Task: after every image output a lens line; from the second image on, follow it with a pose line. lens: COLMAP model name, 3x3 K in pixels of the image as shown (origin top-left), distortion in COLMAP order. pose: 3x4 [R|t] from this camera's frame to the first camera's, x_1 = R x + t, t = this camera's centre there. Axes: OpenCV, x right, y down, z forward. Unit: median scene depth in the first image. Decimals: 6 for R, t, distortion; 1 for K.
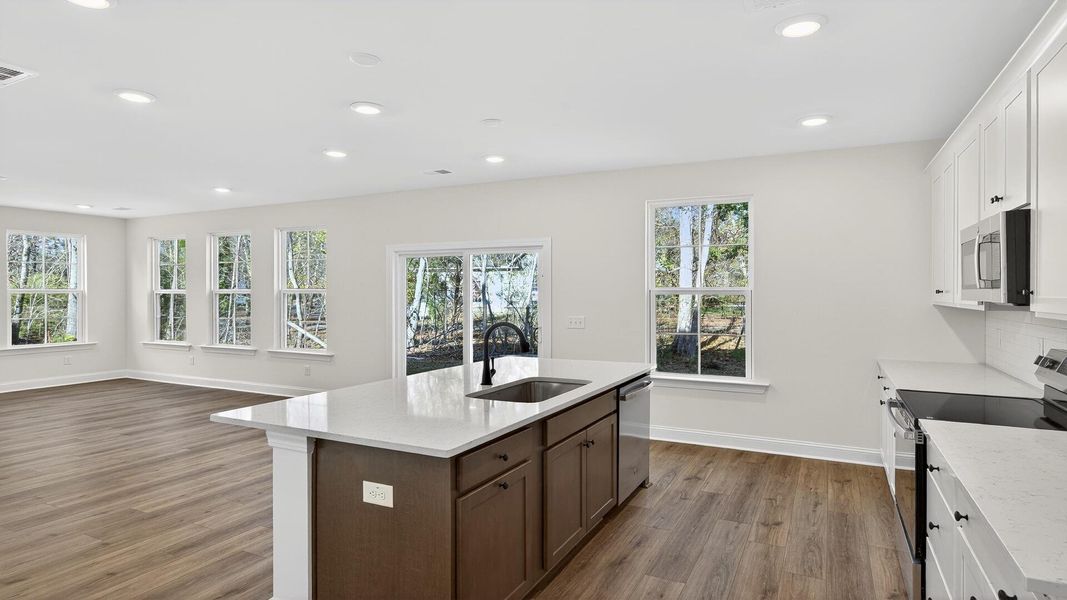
lens RADIAL K [[584.6, 0, 538.0], [0, 584.6, 292.2], [0, 0, 1]] dist [0.001519, 0.000664]
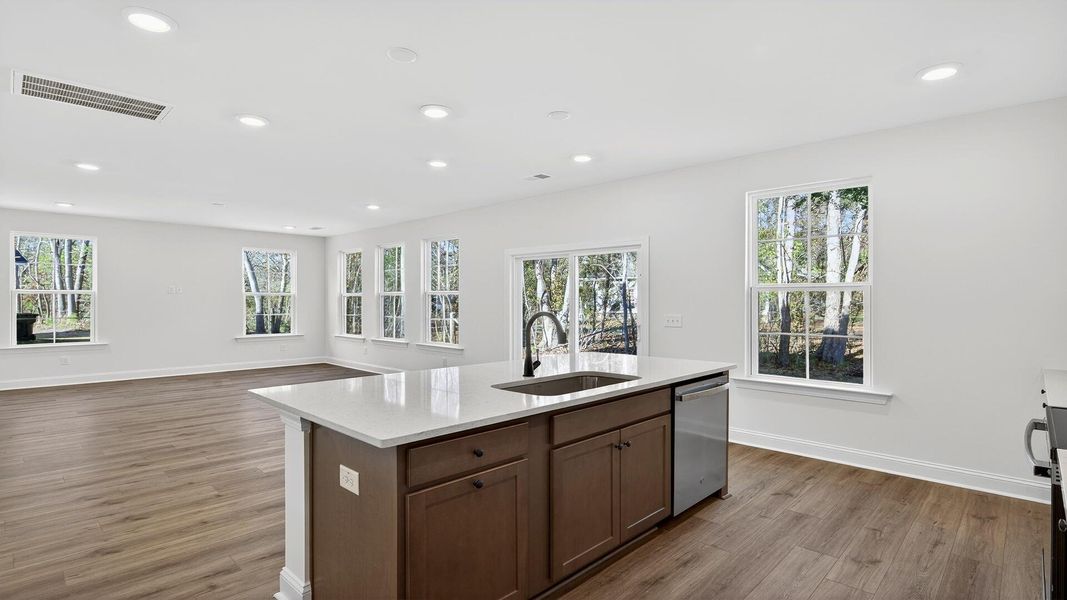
lens RADIAL K [[520.4, 0, 533.5], [0, 520.4, 300.0], [0, 0, 1]] dist [-0.002582, -0.001129]
pose [[0.955750, 0.000719, -0.294179, 0.146062], [-0.000945, 0.999999, -0.000625, 0.025851], [0.294178, 0.000875, 0.955750, 0.143126]]
